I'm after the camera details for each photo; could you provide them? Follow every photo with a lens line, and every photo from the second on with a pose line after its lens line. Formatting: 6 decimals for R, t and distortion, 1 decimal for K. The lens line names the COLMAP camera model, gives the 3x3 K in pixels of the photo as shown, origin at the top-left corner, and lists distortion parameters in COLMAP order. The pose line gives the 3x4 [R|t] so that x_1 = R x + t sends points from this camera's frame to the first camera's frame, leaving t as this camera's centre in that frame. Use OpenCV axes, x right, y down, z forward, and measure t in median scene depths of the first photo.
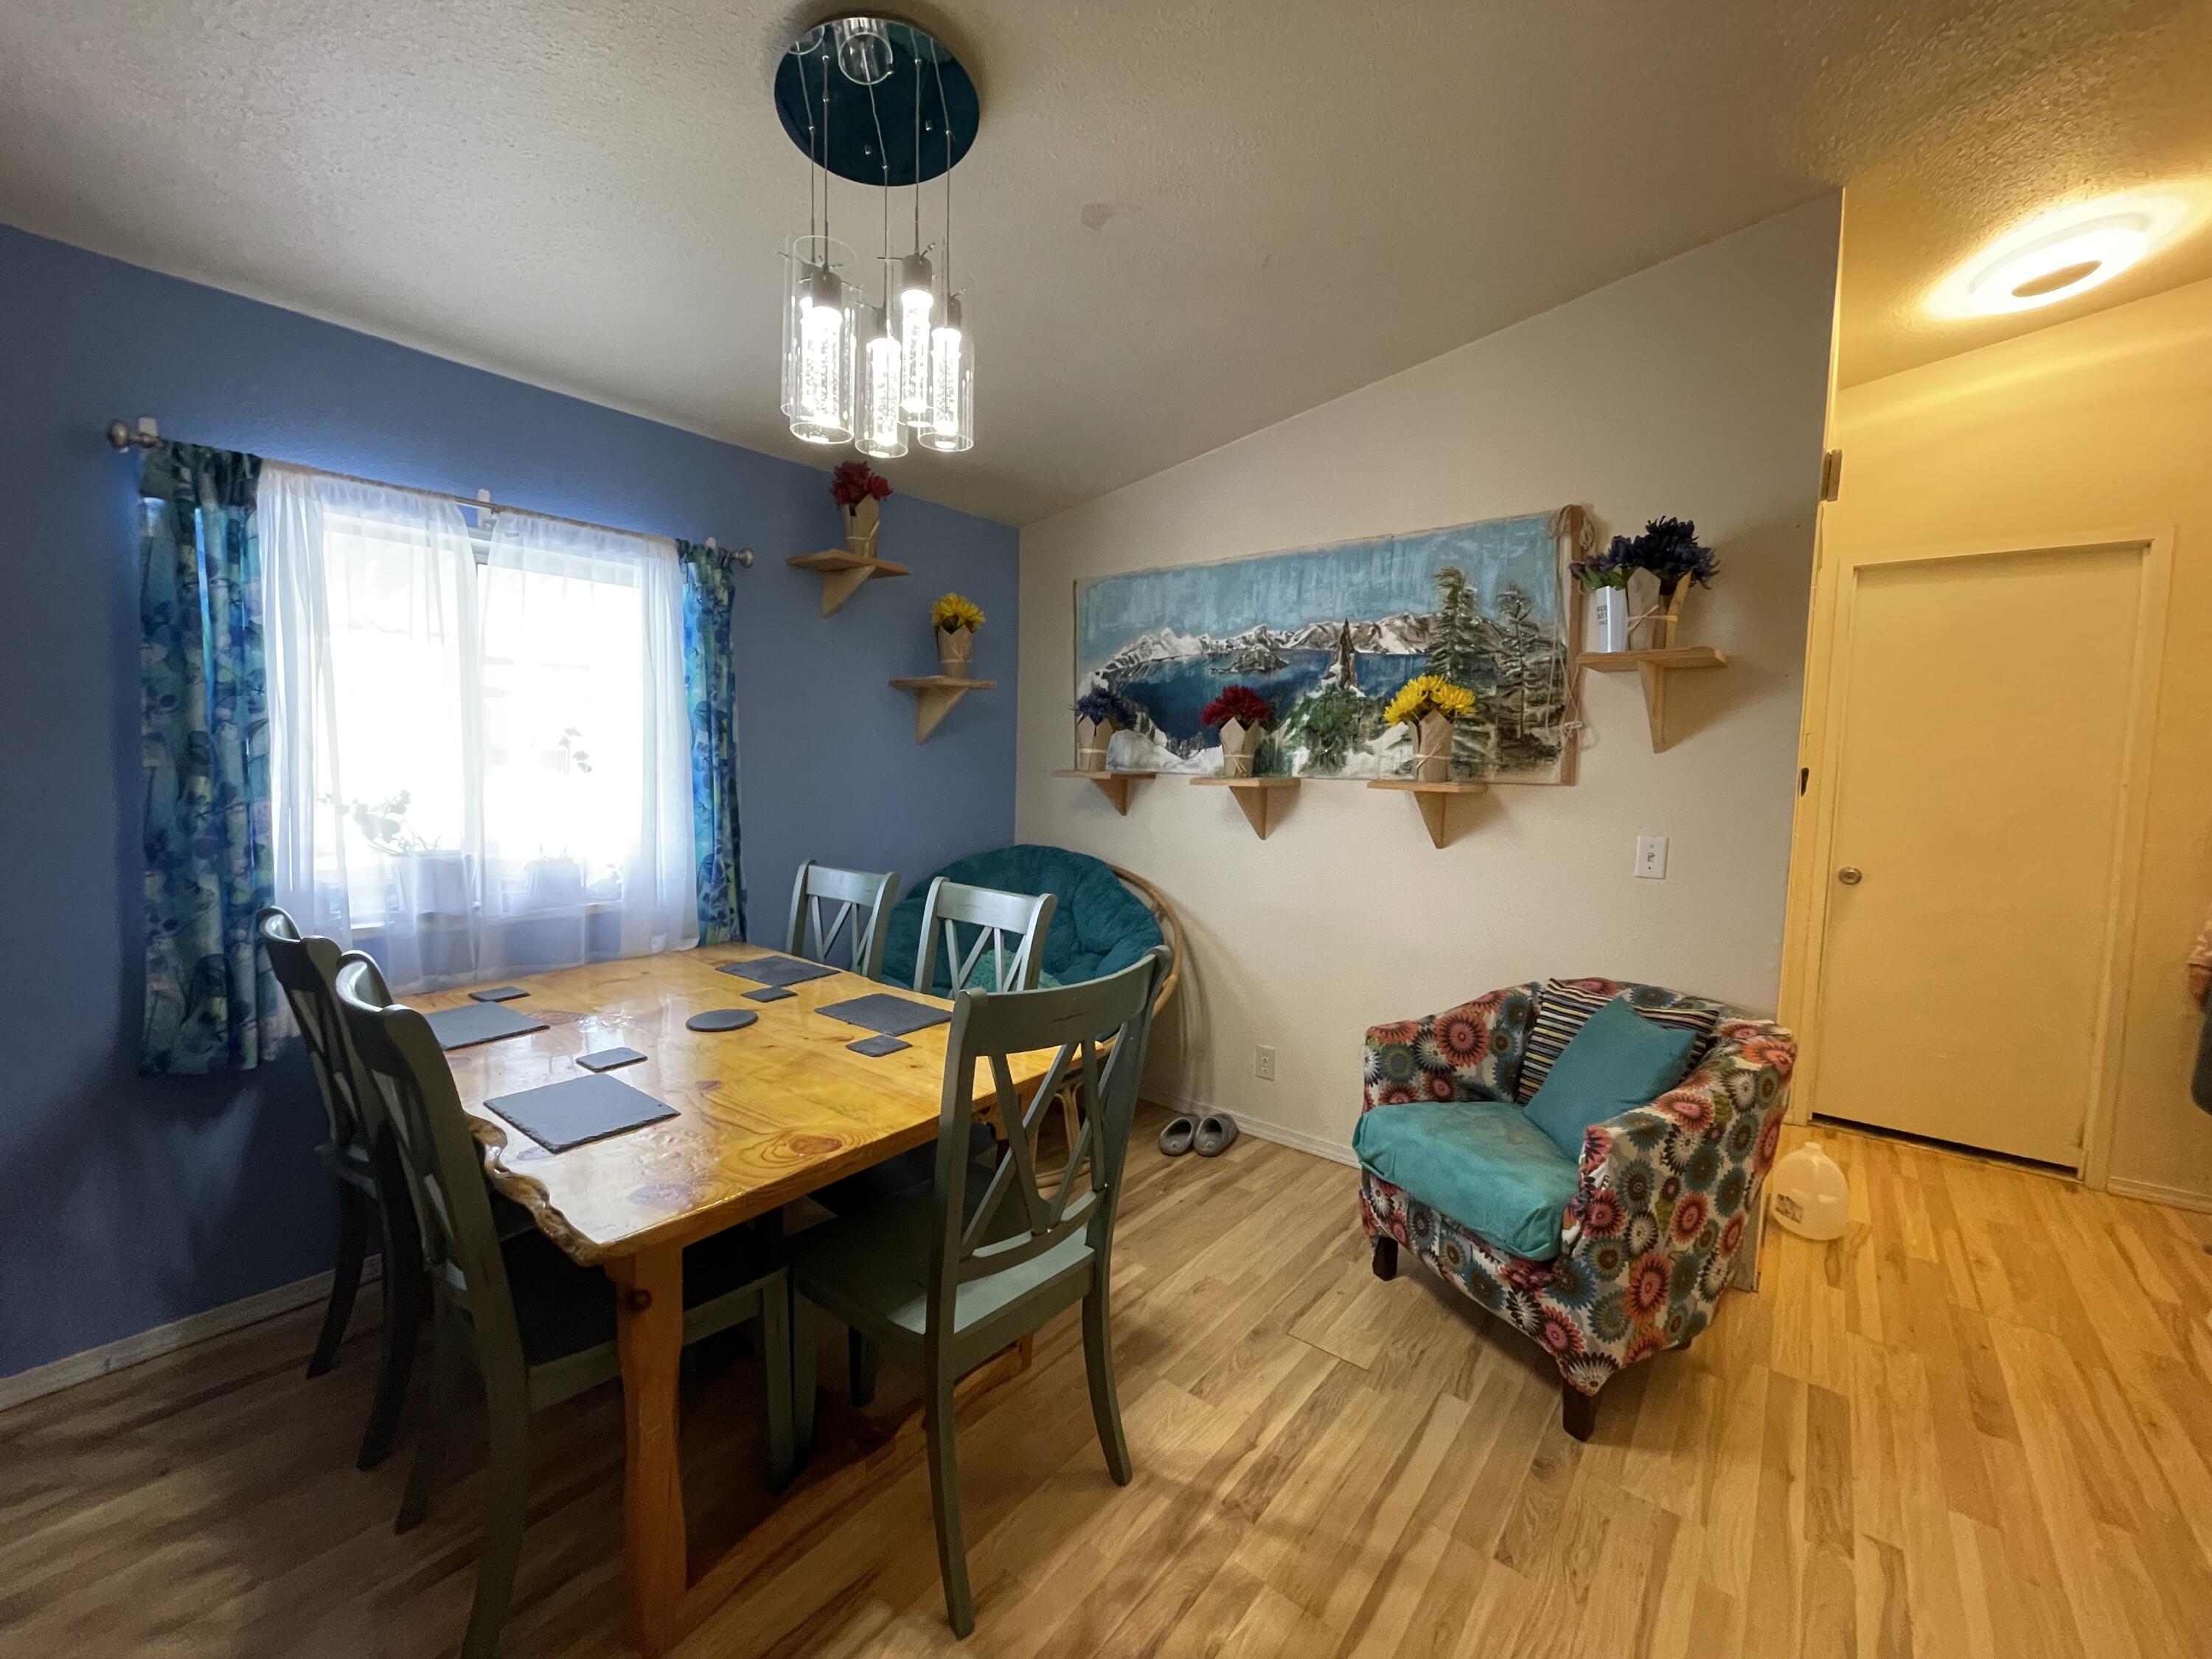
lens RADIAL K [[896.0, 0, 1099.9], [0, 896.0, 820.4], [0, 0, 1]] dist [-0.002940, -0.000123]
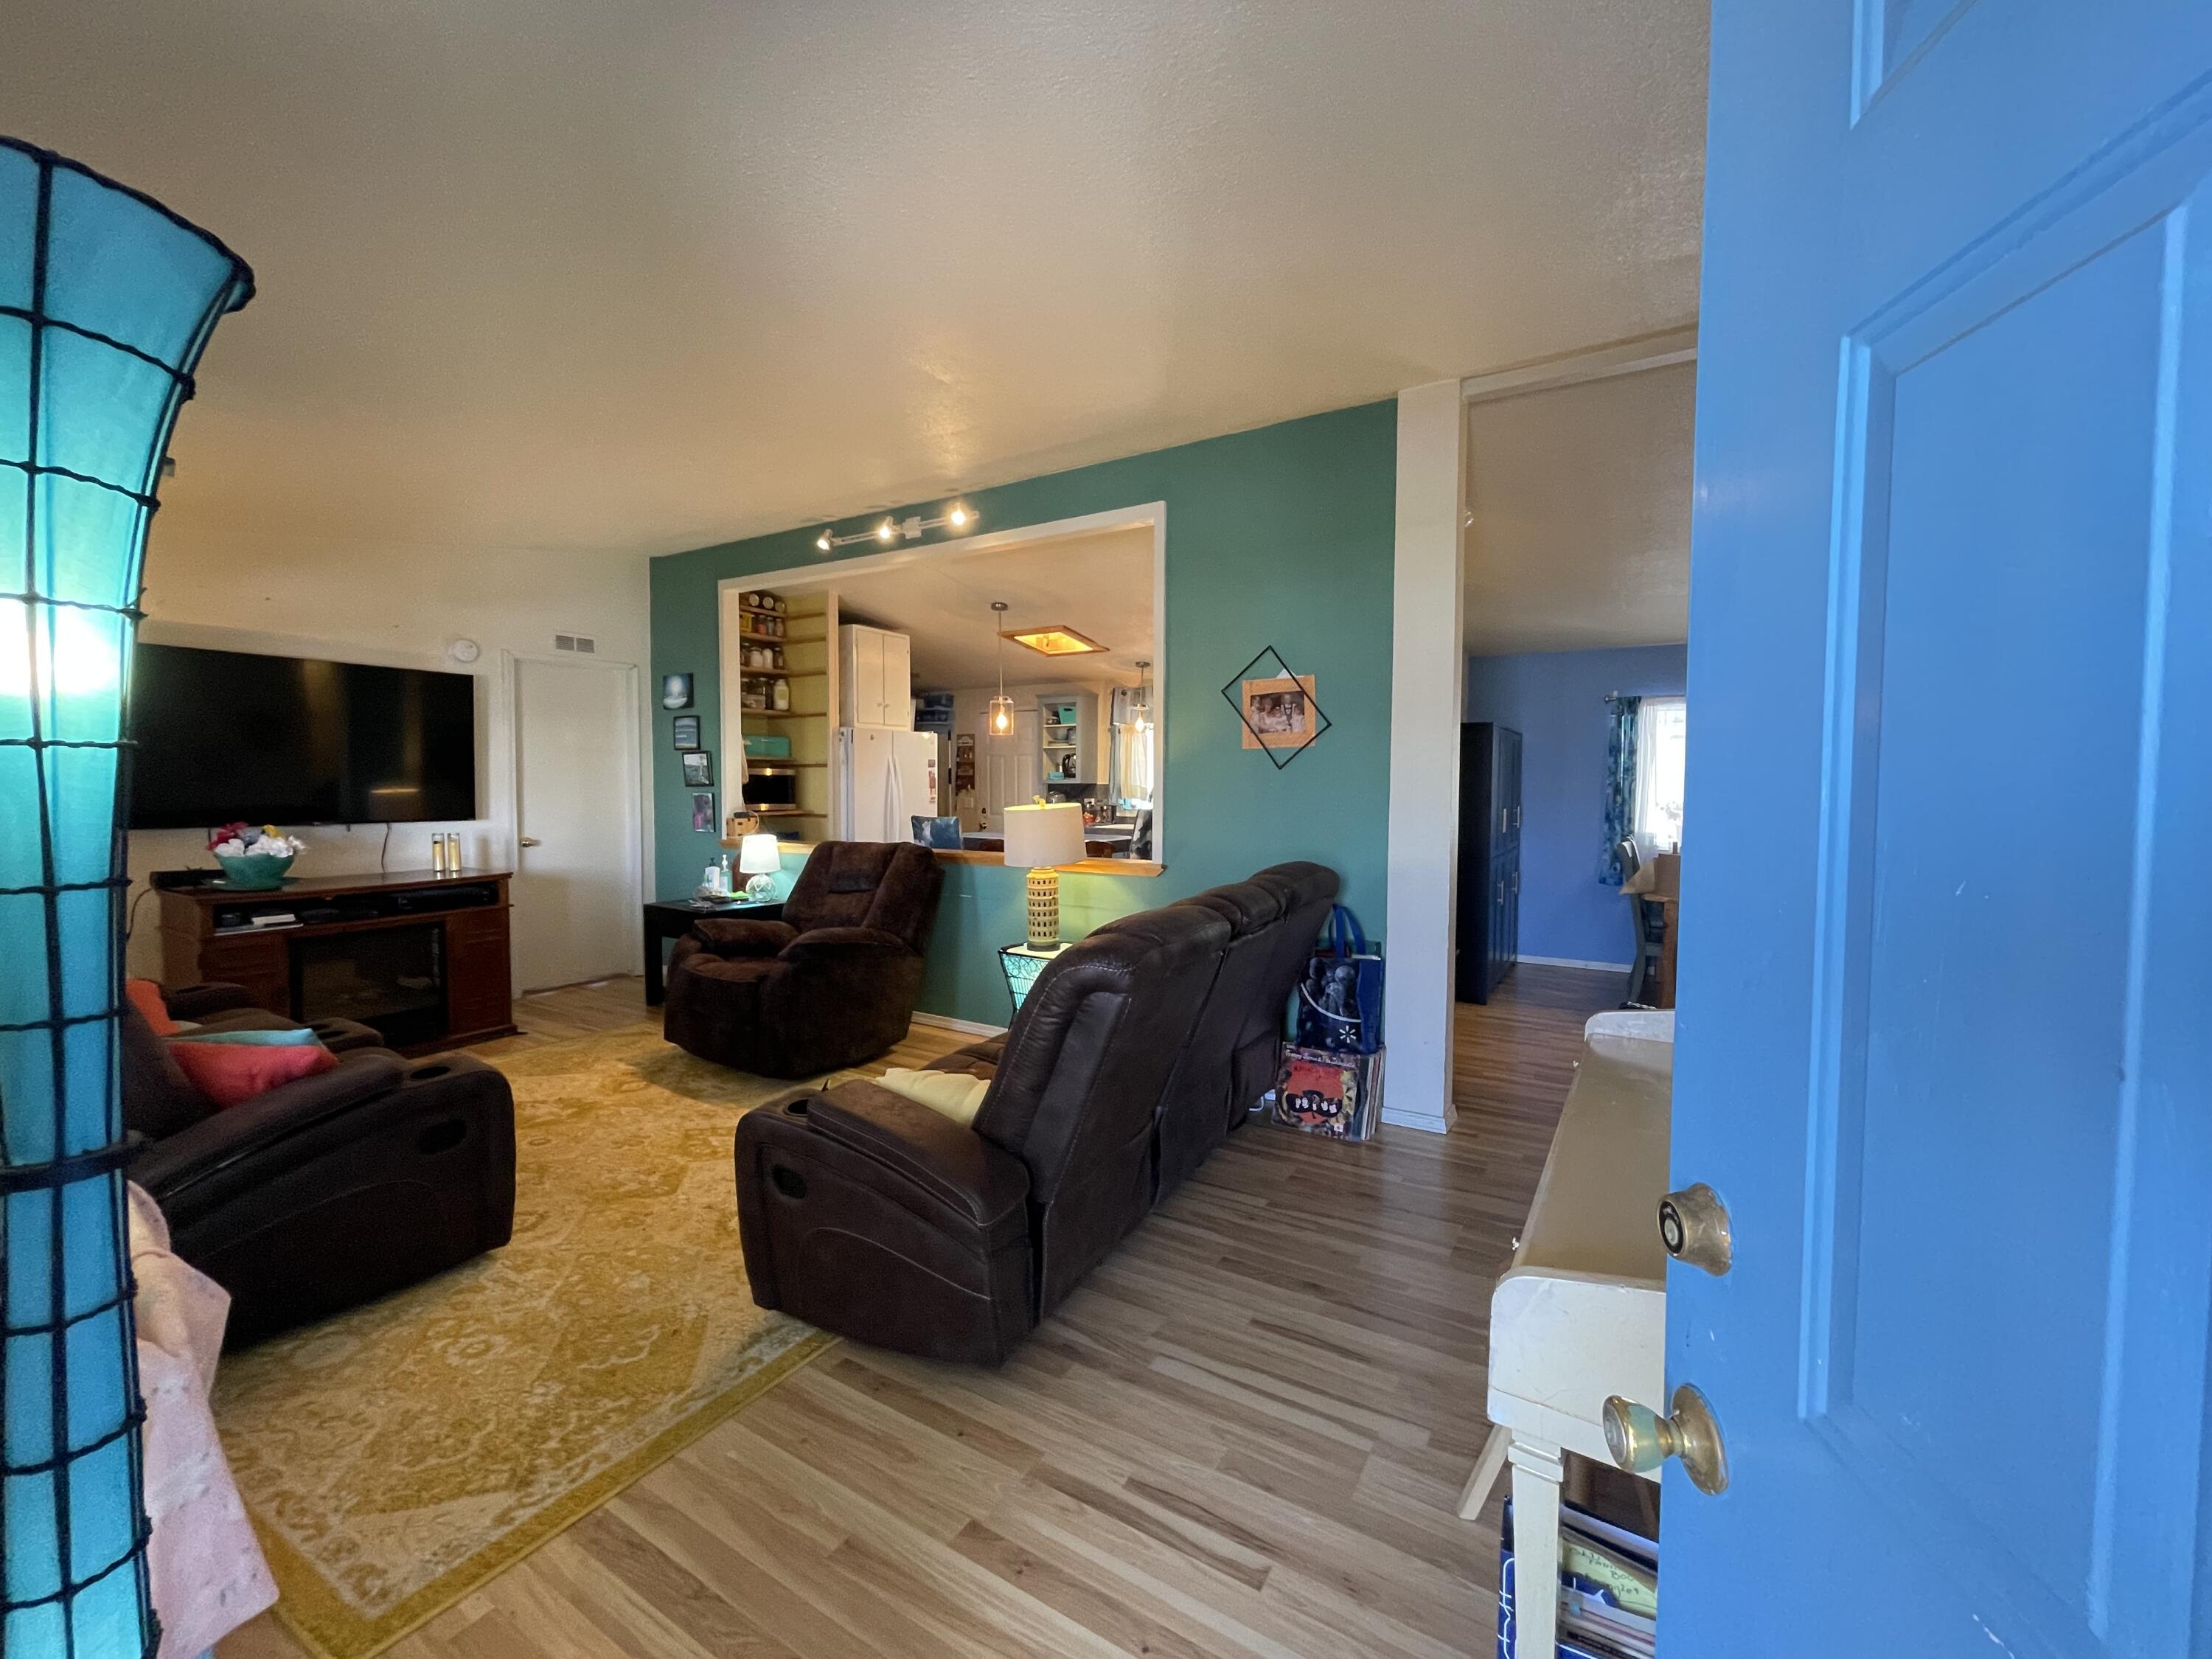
lens RADIAL K [[896.0, 0, 1099.9], [0, 896.0, 820.4], [0, 0, 1]] dist [-0.002940, -0.000123]
pose [[0.133091, 0.024076, -0.990811, 1.503778], [-0.070752, 0.997385, 0.014732, 0.095848], [0.988575, 0.068141, 0.134447, -0.998374]]
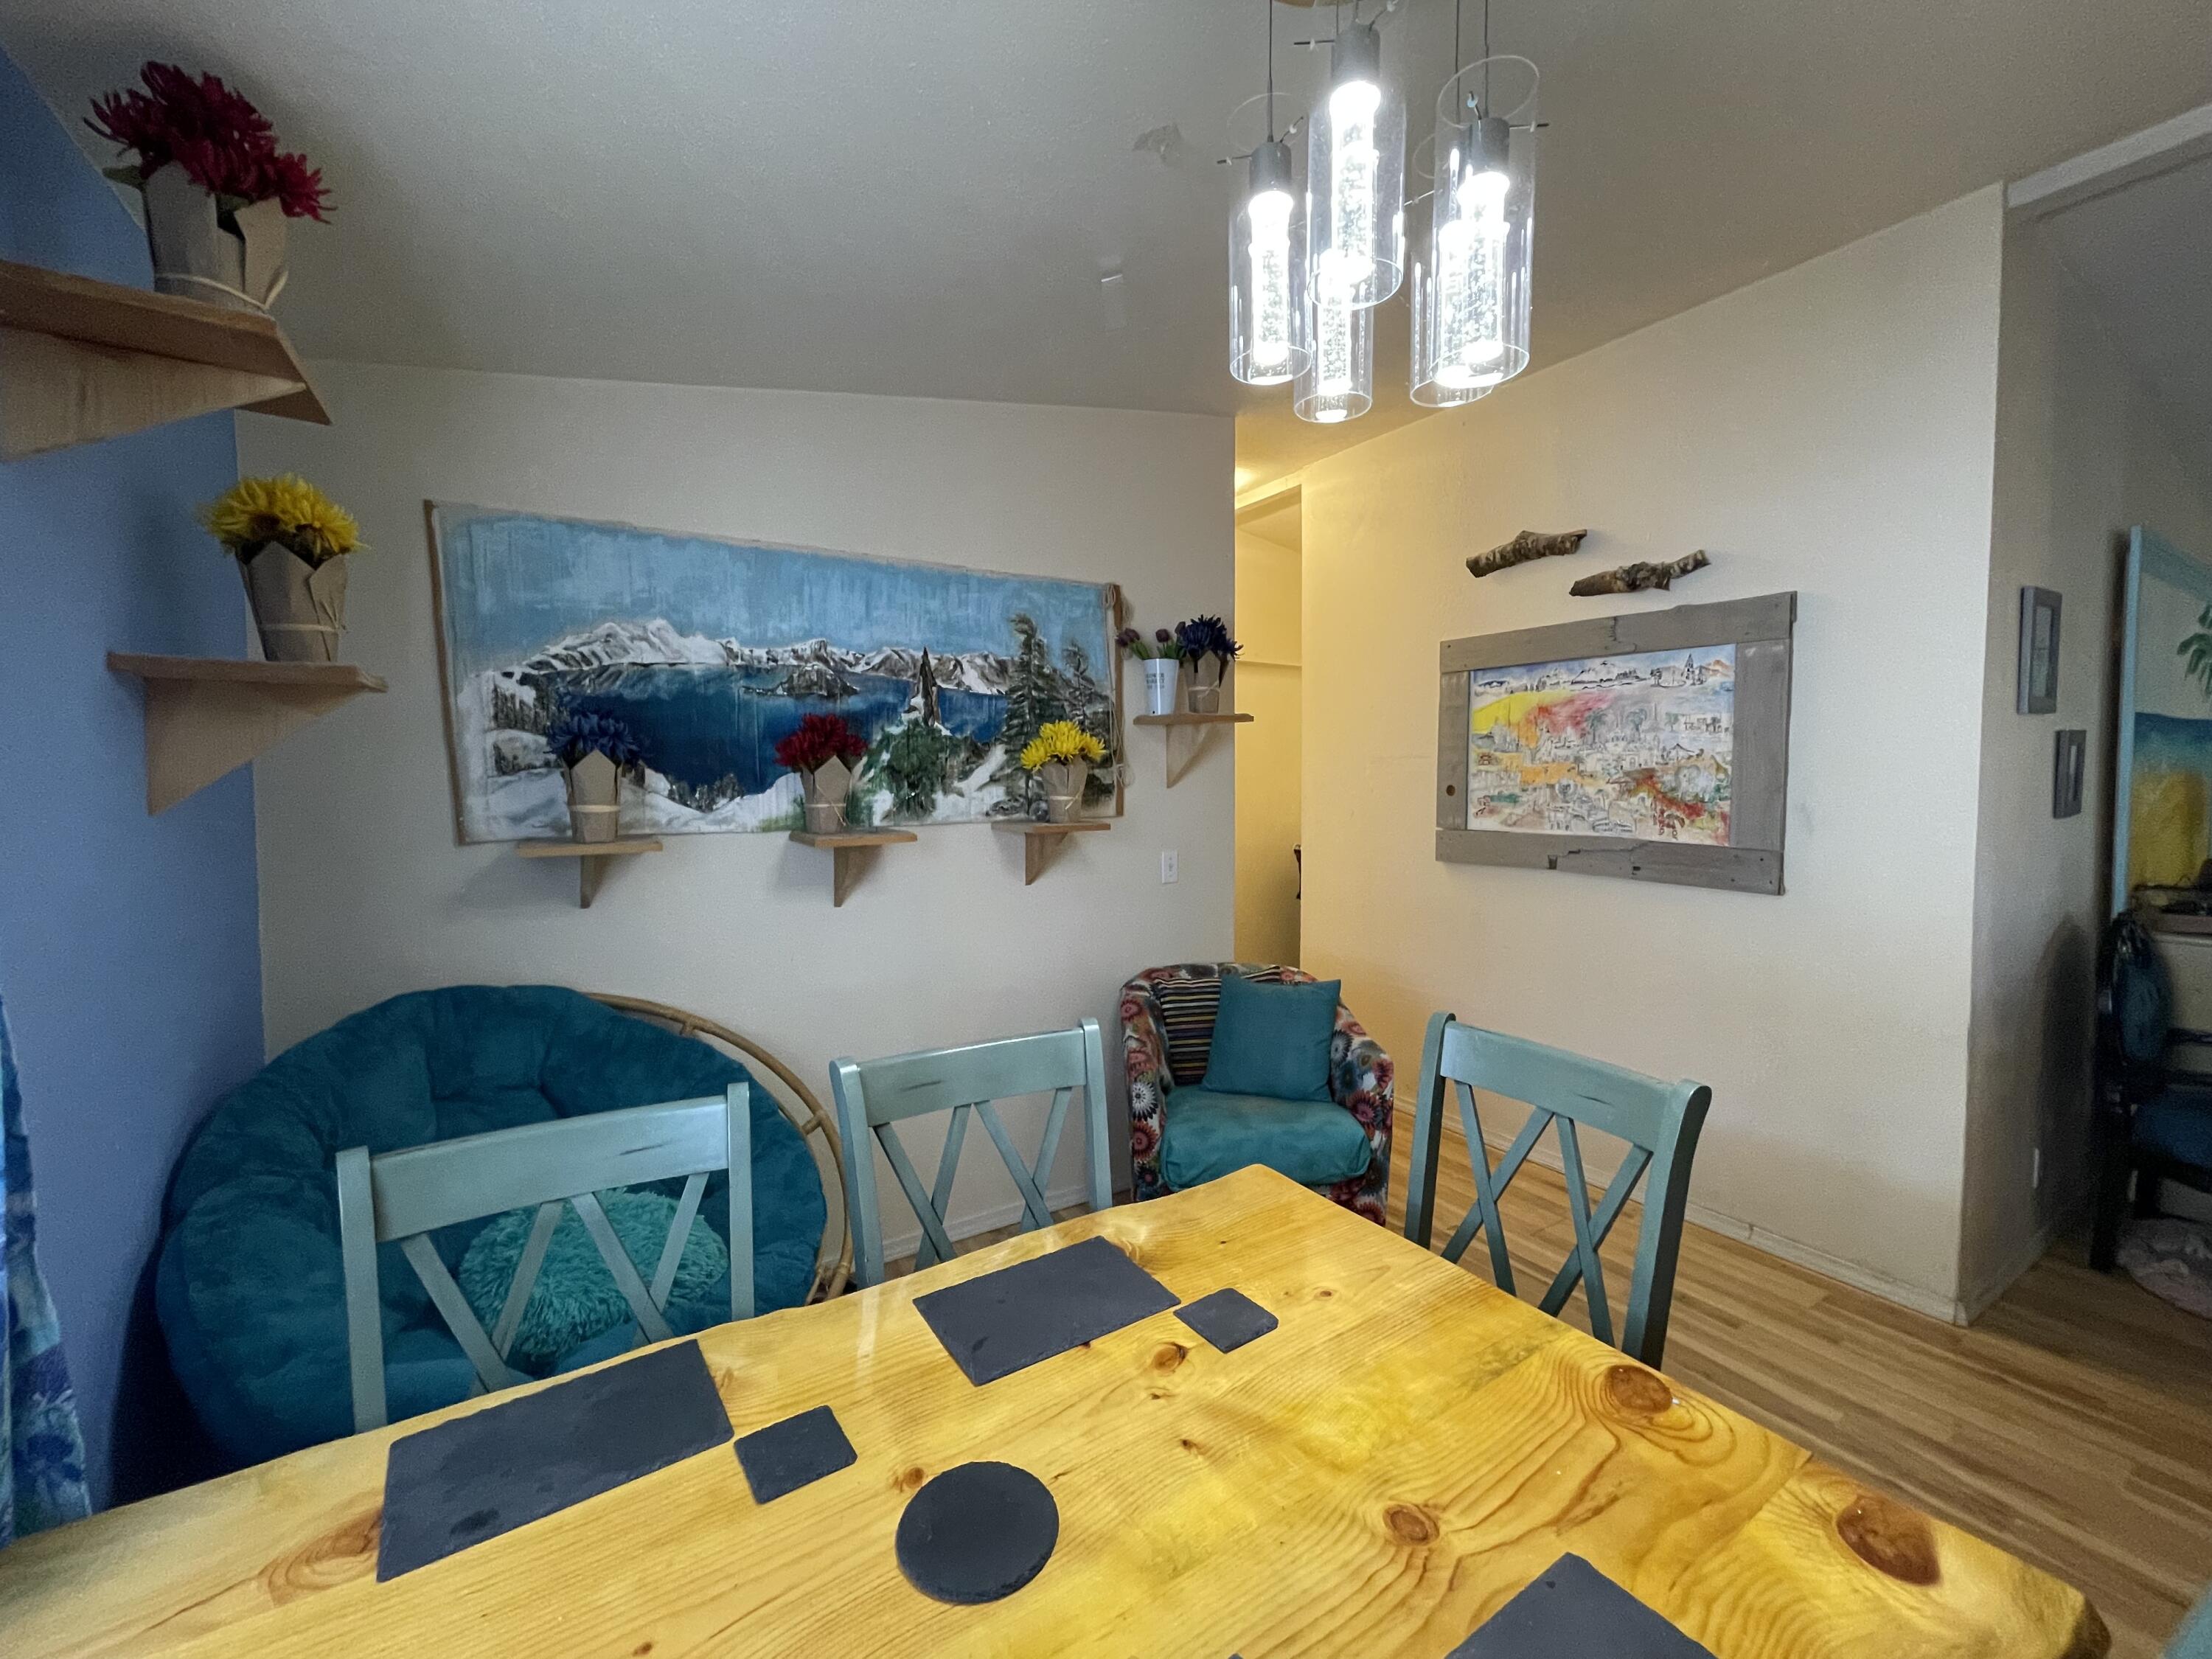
lens RADIAL K [[893.5, 0, 1098.3], [0, 893.5, 818.2], [0, 0, 1]] dist [-0.002147, 0.000360]
pose [[0.314981, -0.068253, 0.946641, -0.607726], [0.077553, 0.995926, 0.046002, -0.092891], [-0.945924, 0.058925, 0.318991, 0.631332]]
